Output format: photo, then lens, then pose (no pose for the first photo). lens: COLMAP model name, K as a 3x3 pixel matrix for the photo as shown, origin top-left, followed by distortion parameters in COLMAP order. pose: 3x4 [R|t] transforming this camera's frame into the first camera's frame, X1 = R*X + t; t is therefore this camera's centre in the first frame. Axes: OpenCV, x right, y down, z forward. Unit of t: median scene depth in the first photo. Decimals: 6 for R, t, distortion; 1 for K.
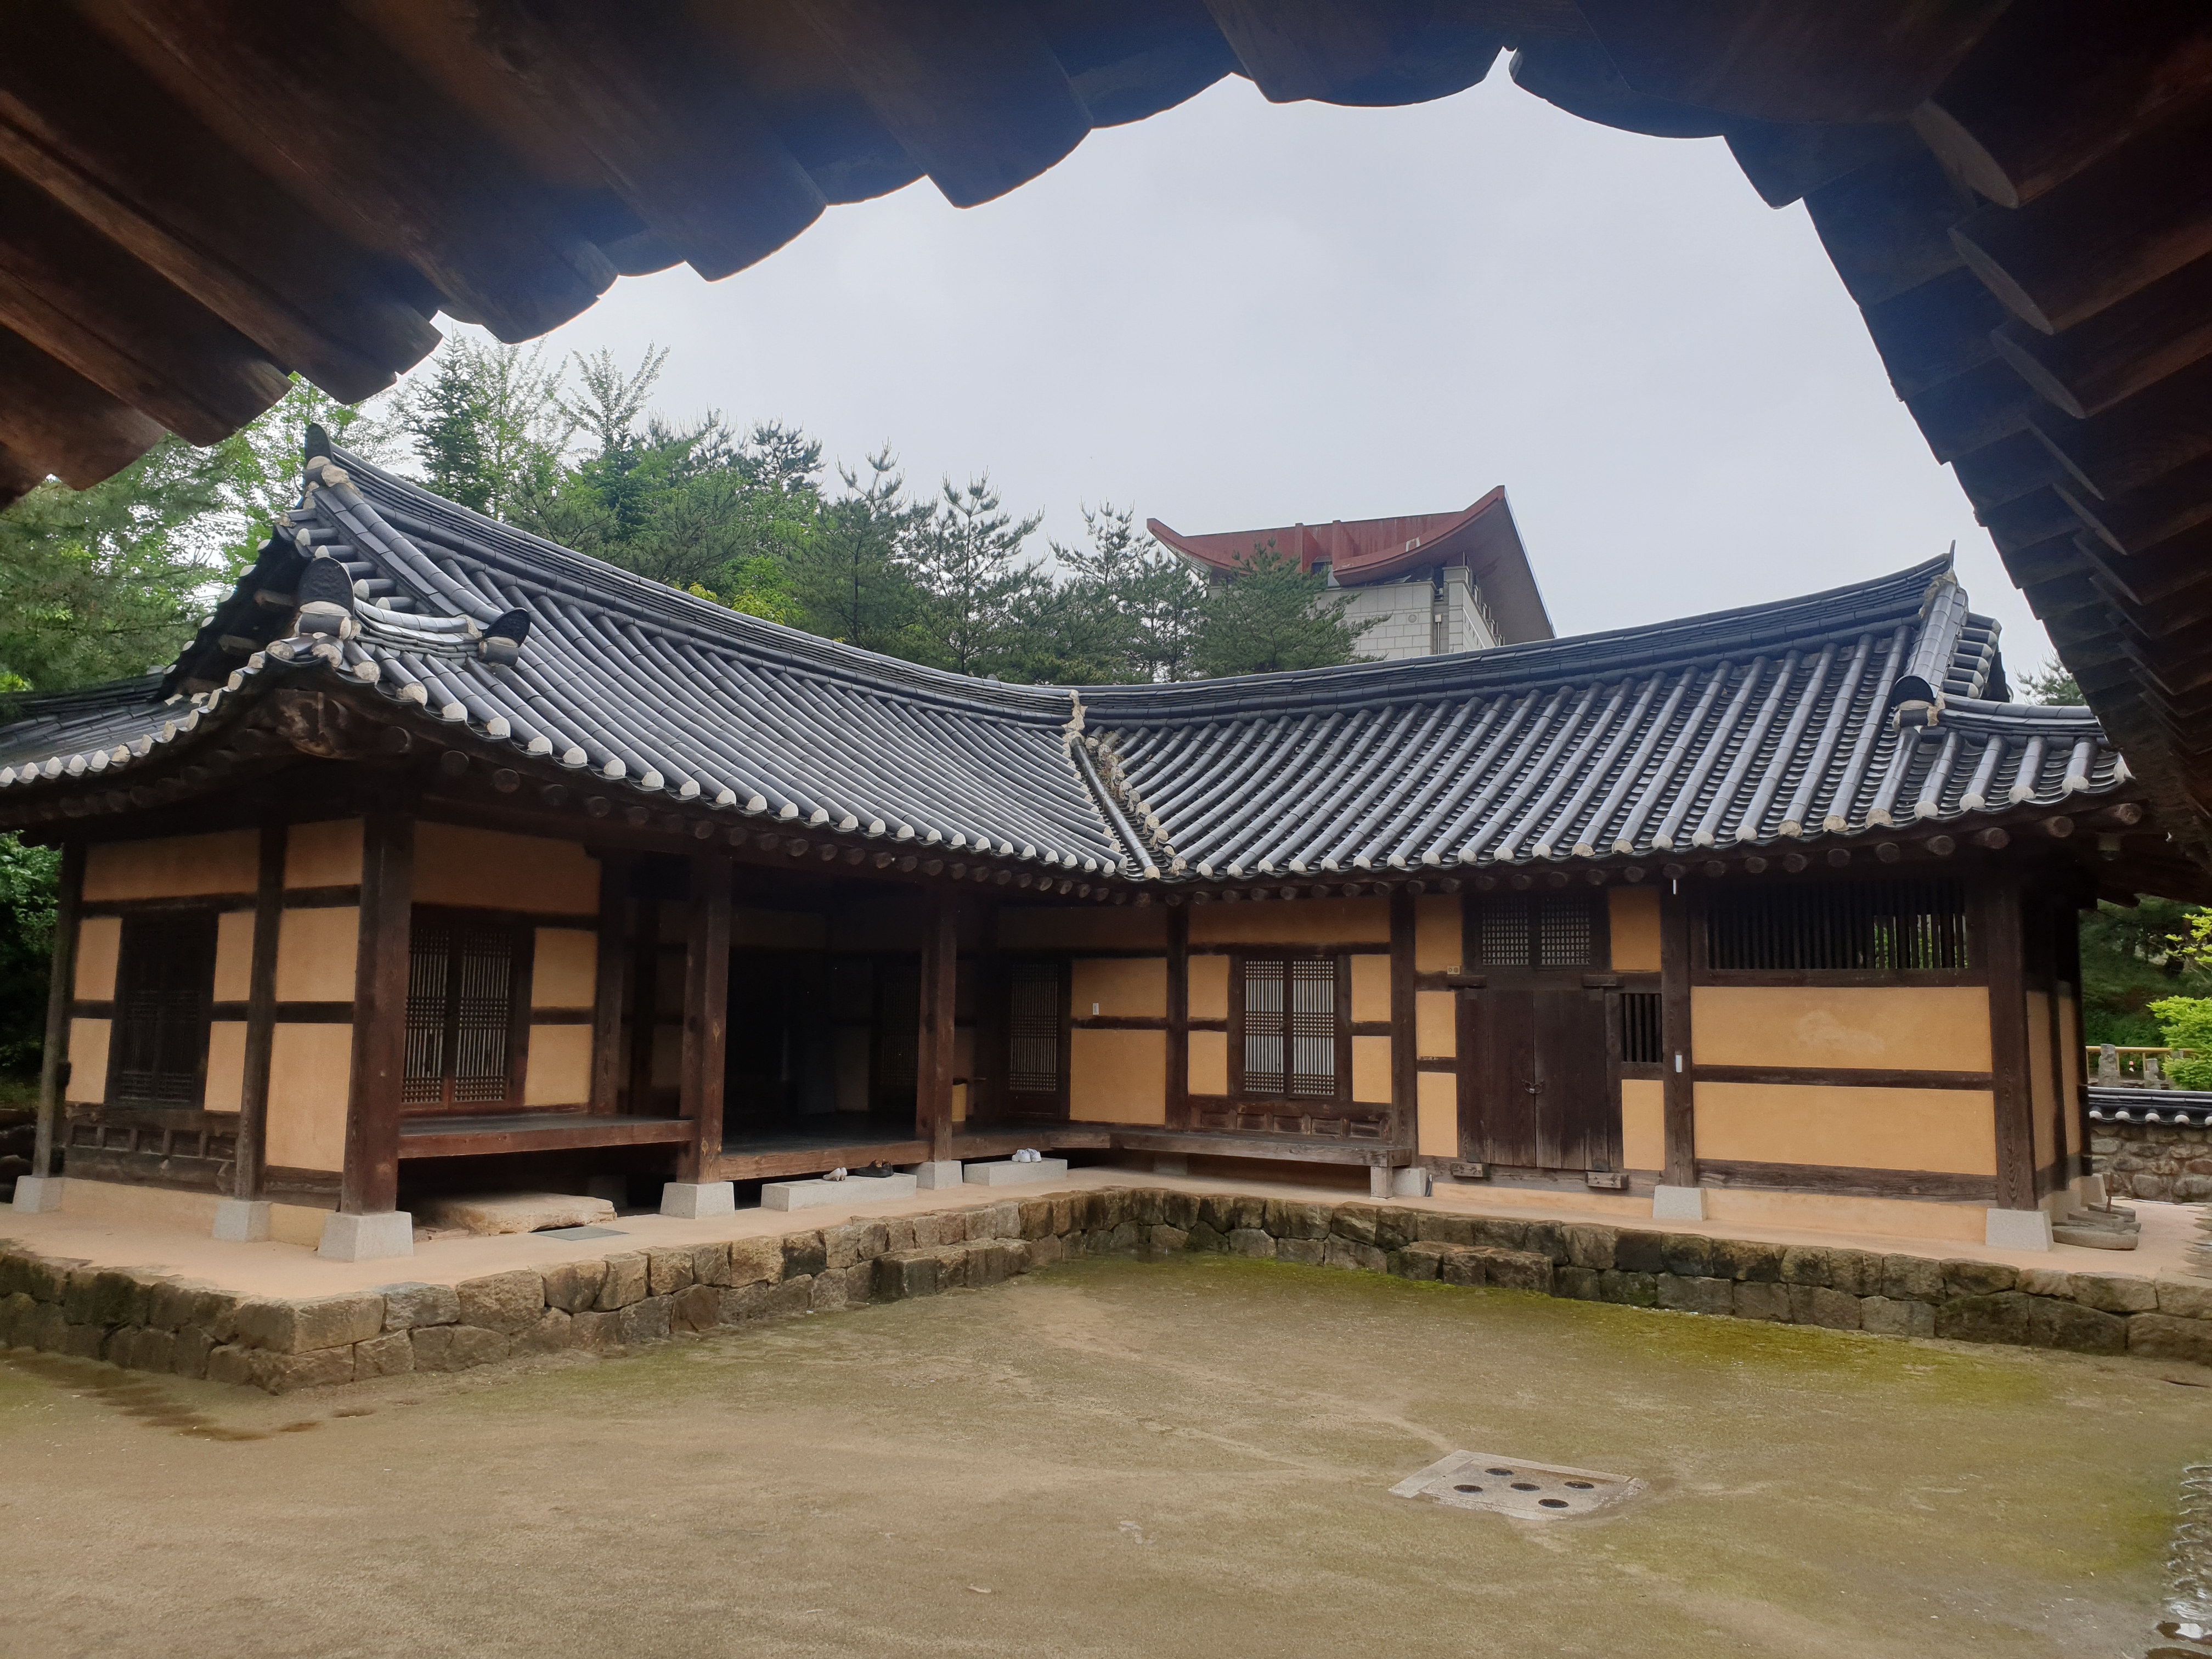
lens RADIAL K [[1738.3, 0, 1094.7], [0, 1738.3, 813.8], [0, 0, 1]] dist [0.029914, 0.007740]
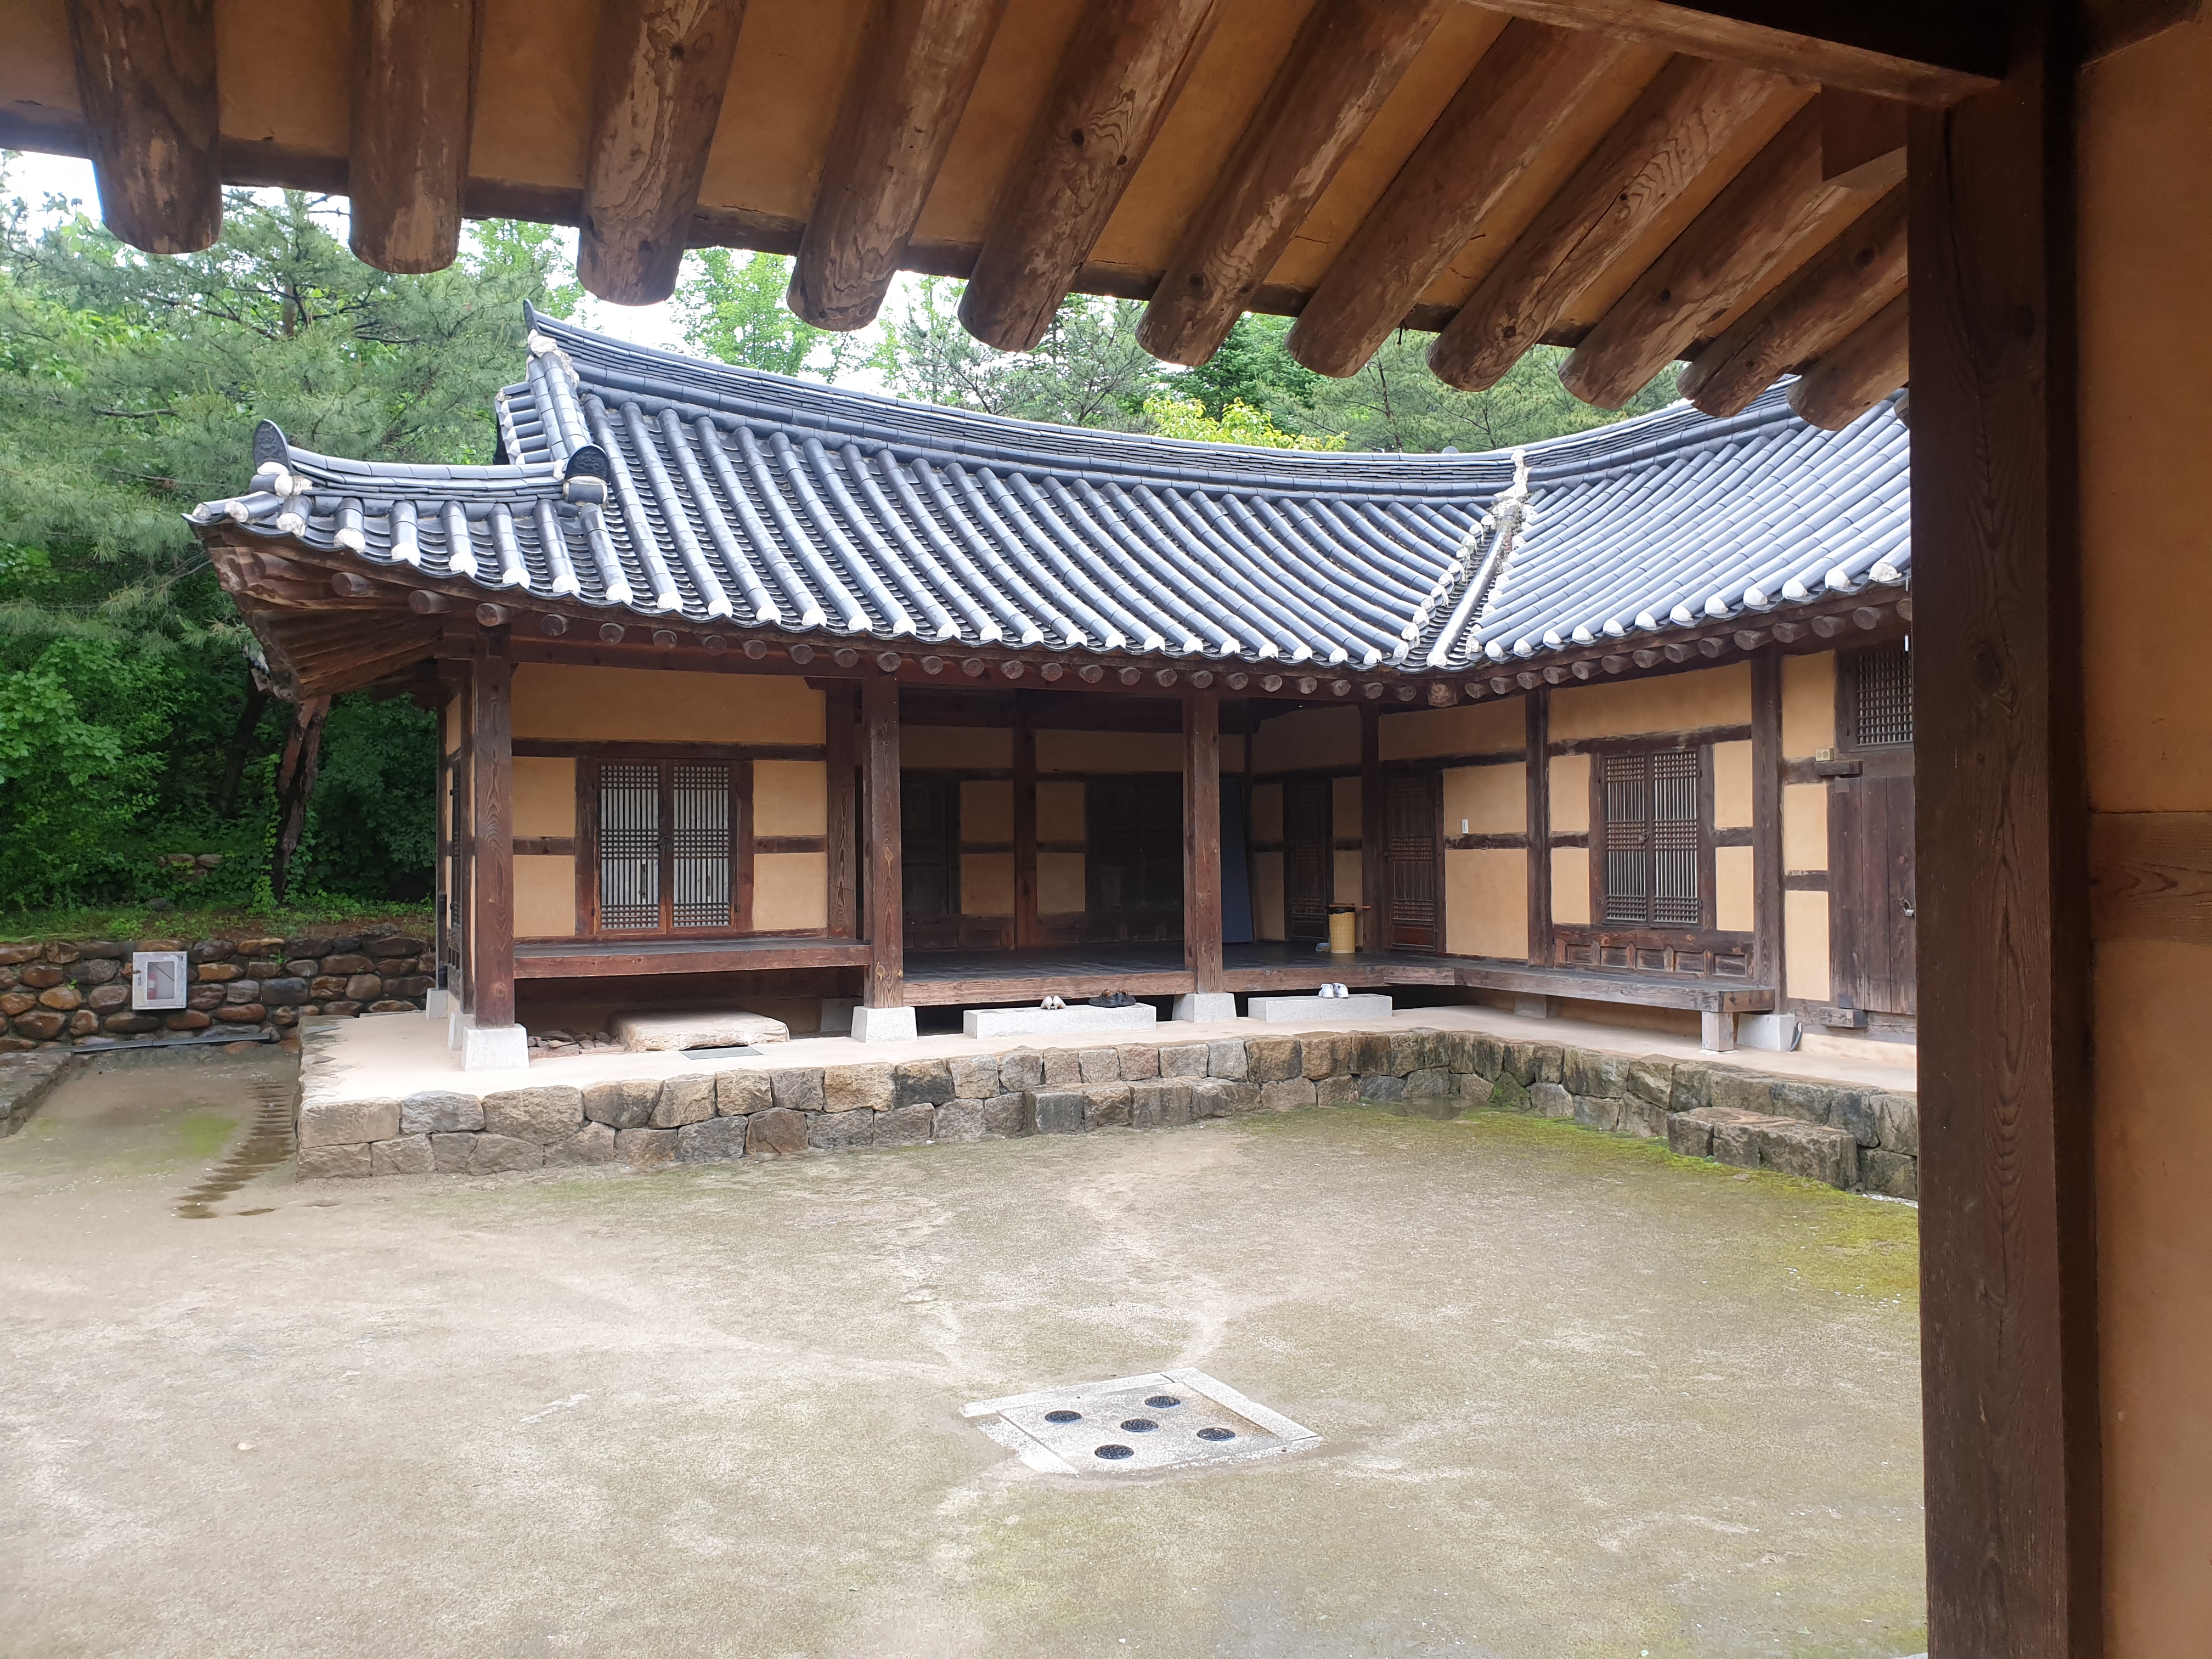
lens RADIAL K [[1710.8, 0, 1088.7], [0, 1710.8, 824.9], [0, 0, 1]] dist [0.198009, -0.529084]
pose [[0.858352, -0.033646, -0.511956, 0.326239], [0.081693, 0.994080, 0.071635, 0.041621], [0.506515, -0.103311, 0.856019, 0.203934]]
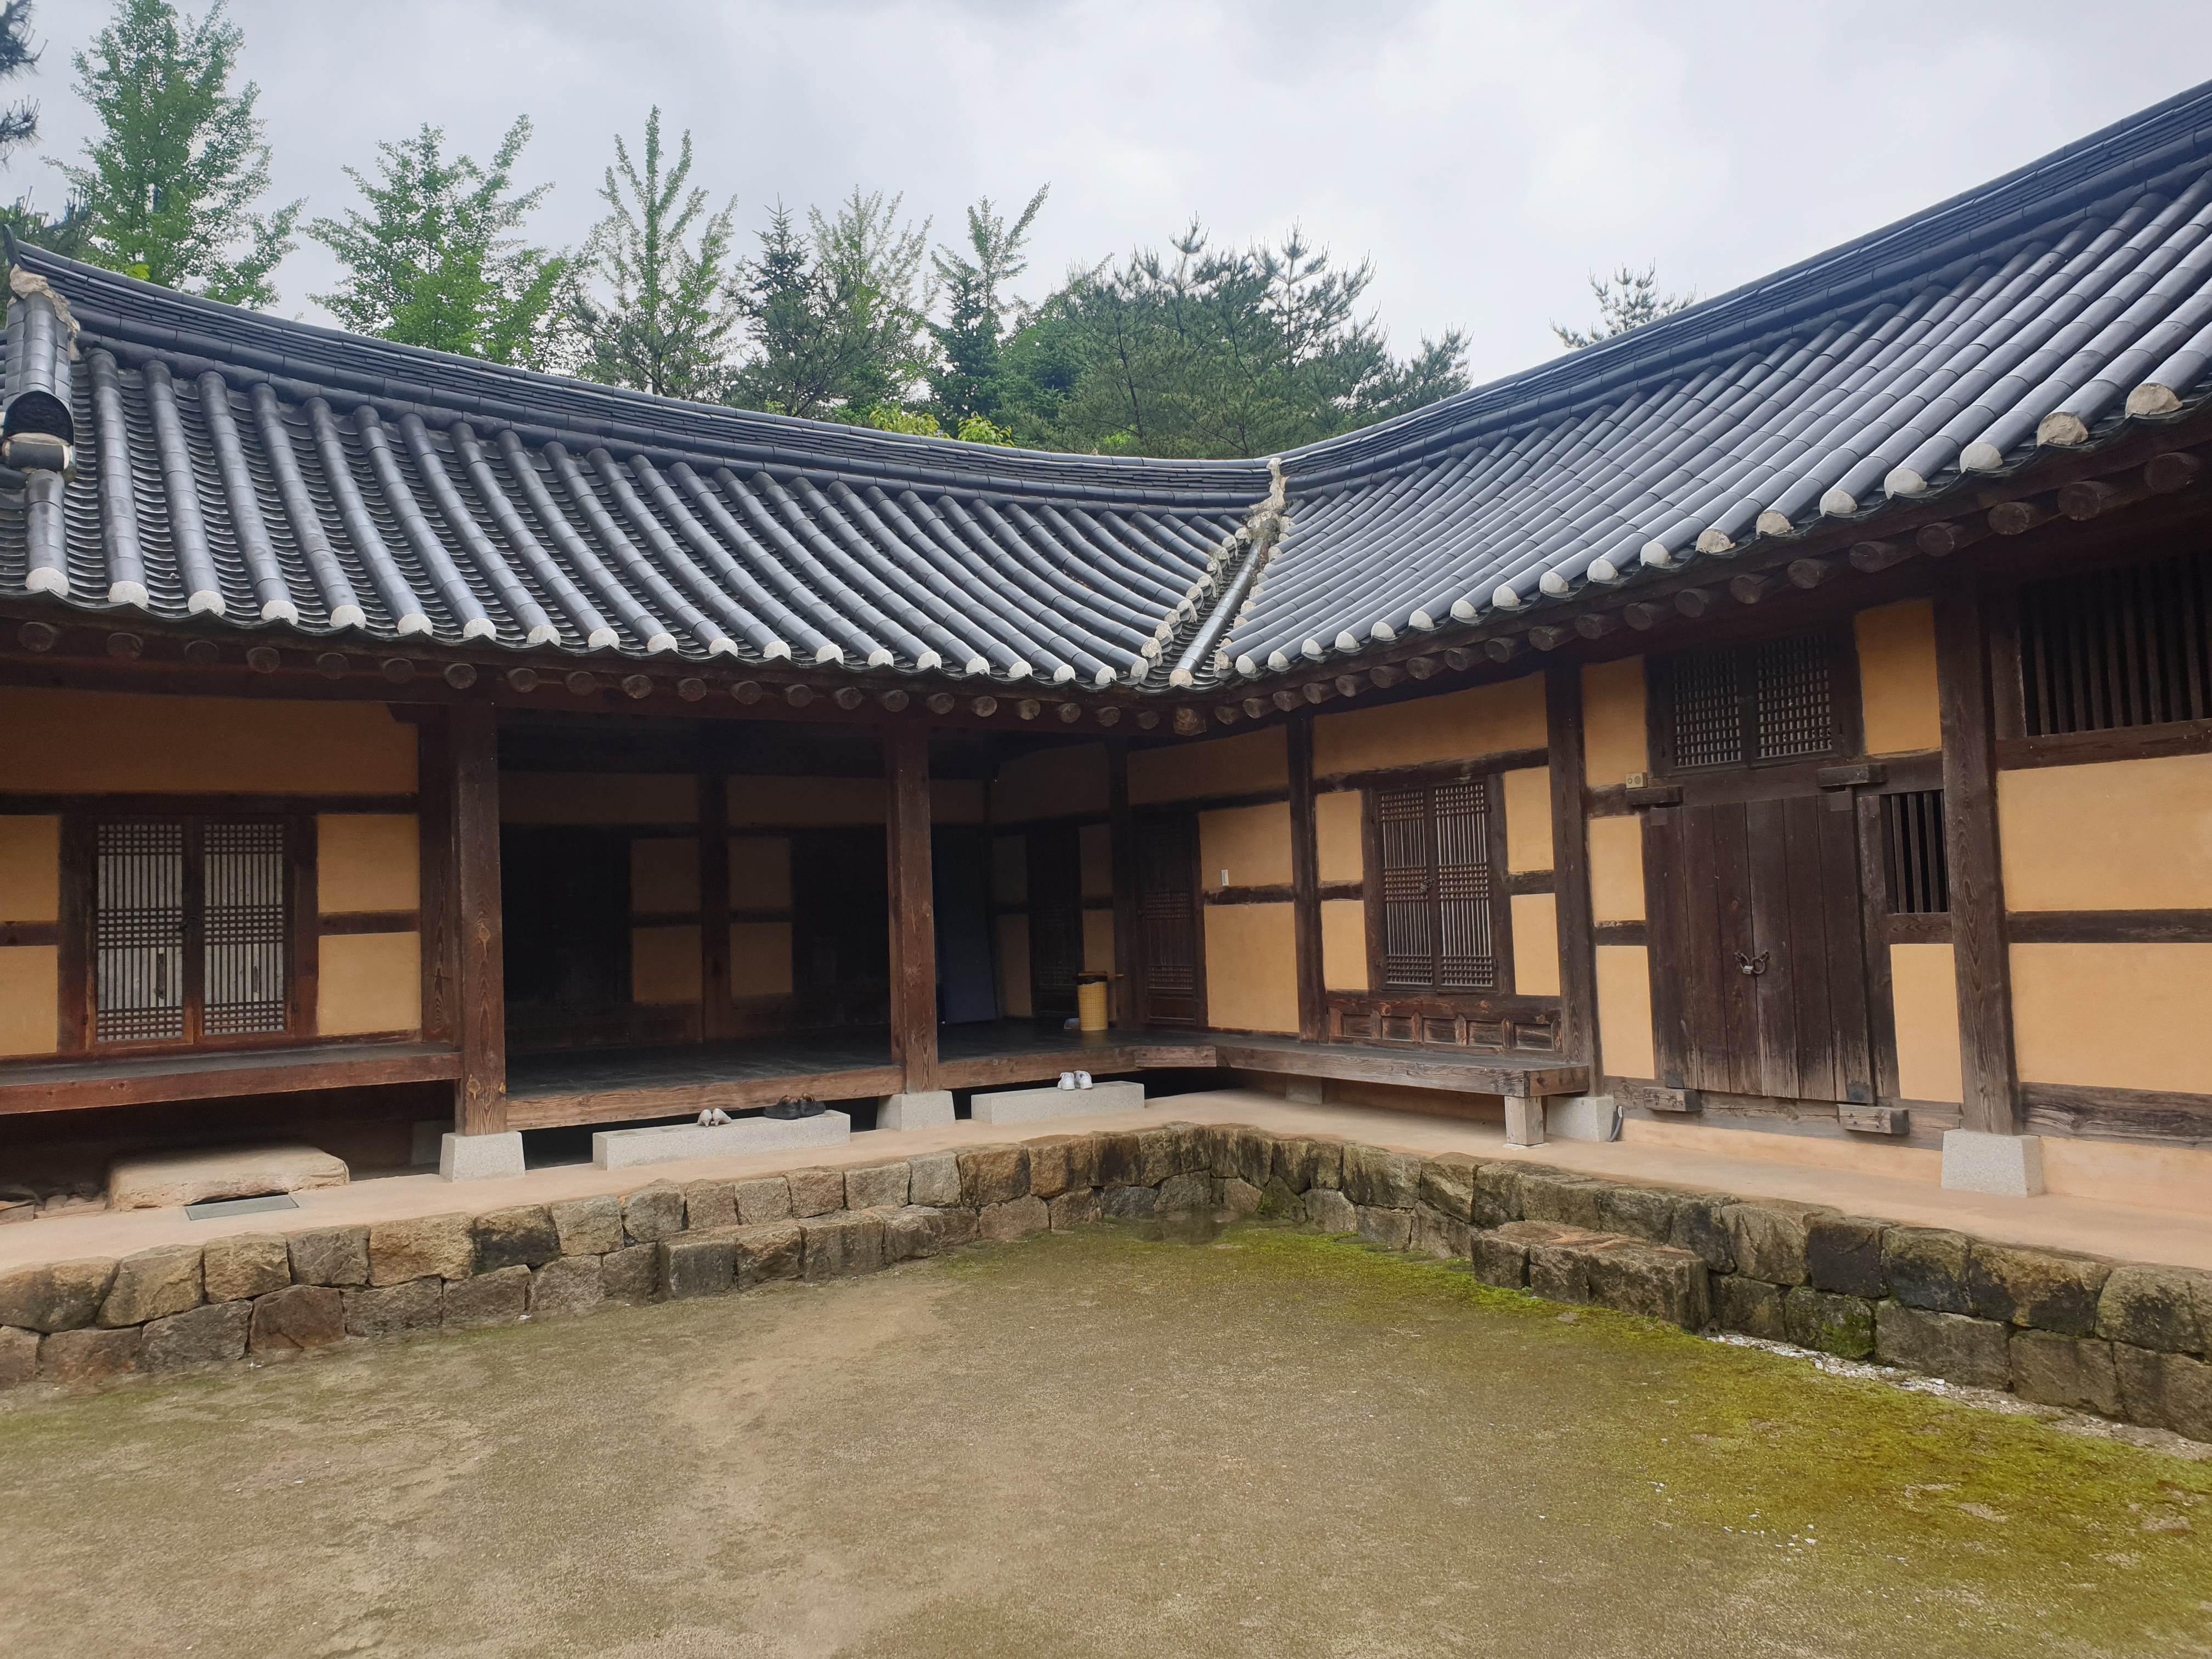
lens RADIAL K [[1690.5, 0, 1106.0], [0, 1690.5, 829.5], [0, 0, 1]] dist [0.007767, 0.005079]
pose [[0.917145, -0.069242, -0.392493, 0.276630], [0.095657, 0.994251, 0.048121, 0.061643], [0.386904, -0.081678, 0.918495, 0.382602]]
